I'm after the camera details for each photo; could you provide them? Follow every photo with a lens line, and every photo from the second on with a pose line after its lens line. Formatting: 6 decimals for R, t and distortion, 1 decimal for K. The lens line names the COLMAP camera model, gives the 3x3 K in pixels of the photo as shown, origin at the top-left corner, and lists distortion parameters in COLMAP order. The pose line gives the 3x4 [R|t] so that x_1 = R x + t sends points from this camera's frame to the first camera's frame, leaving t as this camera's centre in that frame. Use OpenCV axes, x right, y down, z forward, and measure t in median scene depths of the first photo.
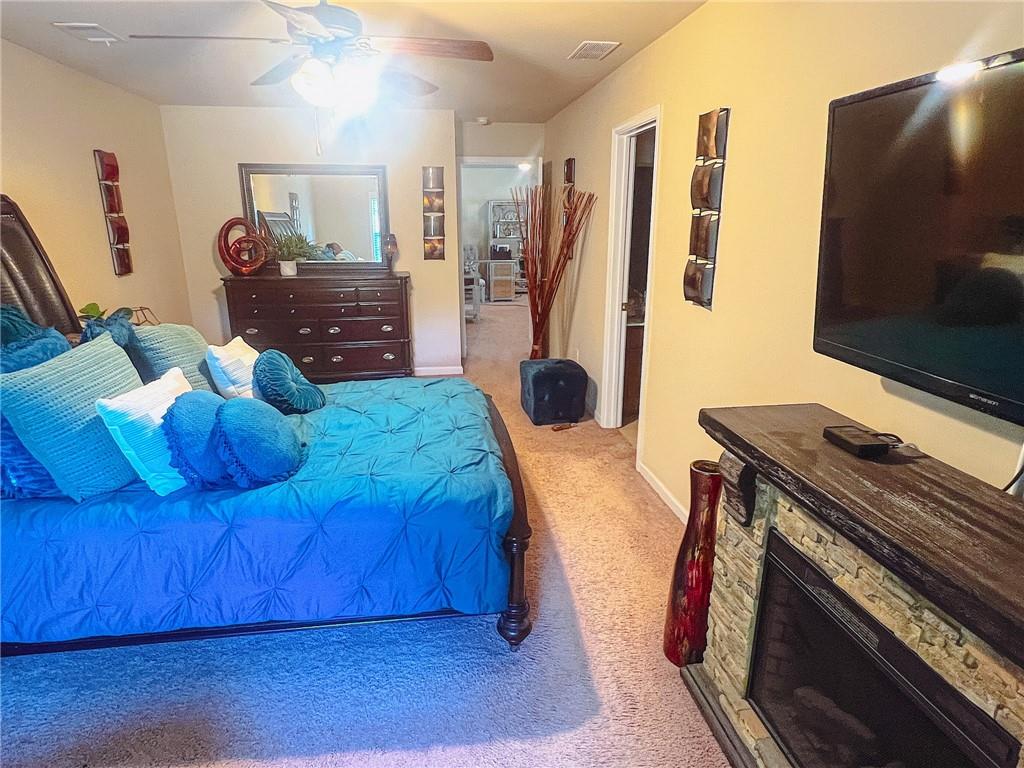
lens RADIAL K [[595.9, 0, 510.1], [0, 595.9, 383.0], [0, 0, 1]] dist [0.002065, 0.001494]
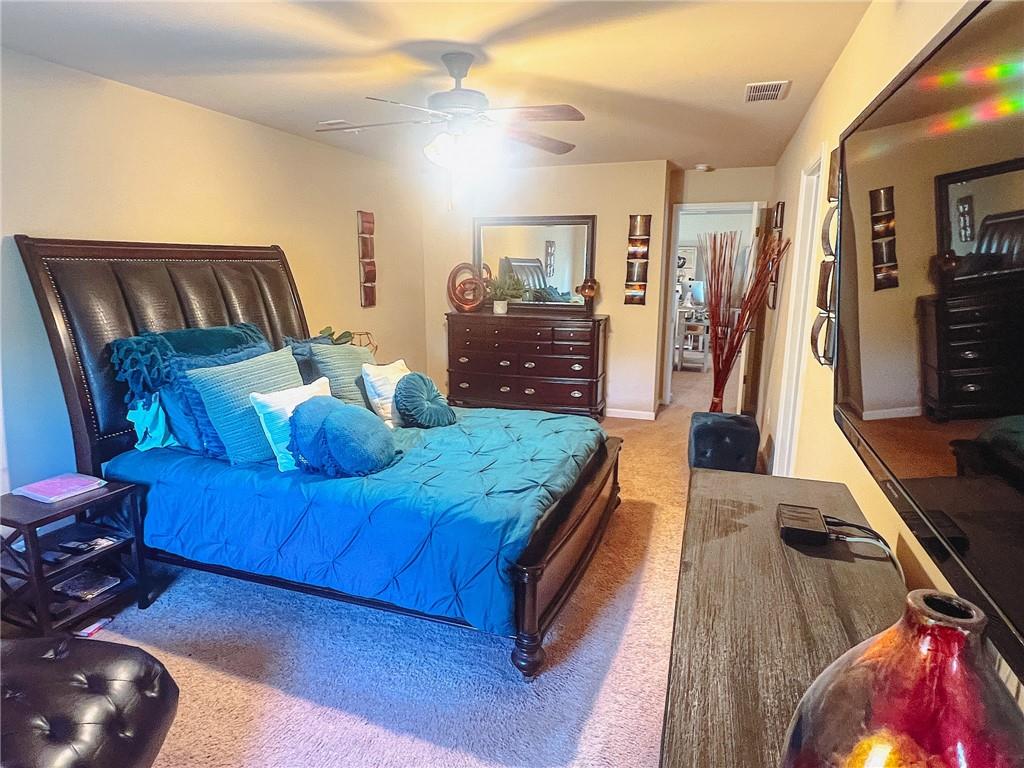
lens RADIAL K [[595.9, 0, 509.8], [0, 595.9, 383.9], [0, 0, 1]] dist [0.002065, 0.001494]
pose [[0.891853, 0.095289, -0.442174, 0.320515], [-0.126859, 0.991018, -0.042306, -0.006824], [0.434171, 0.093824, 0.895931, 0.023251]]
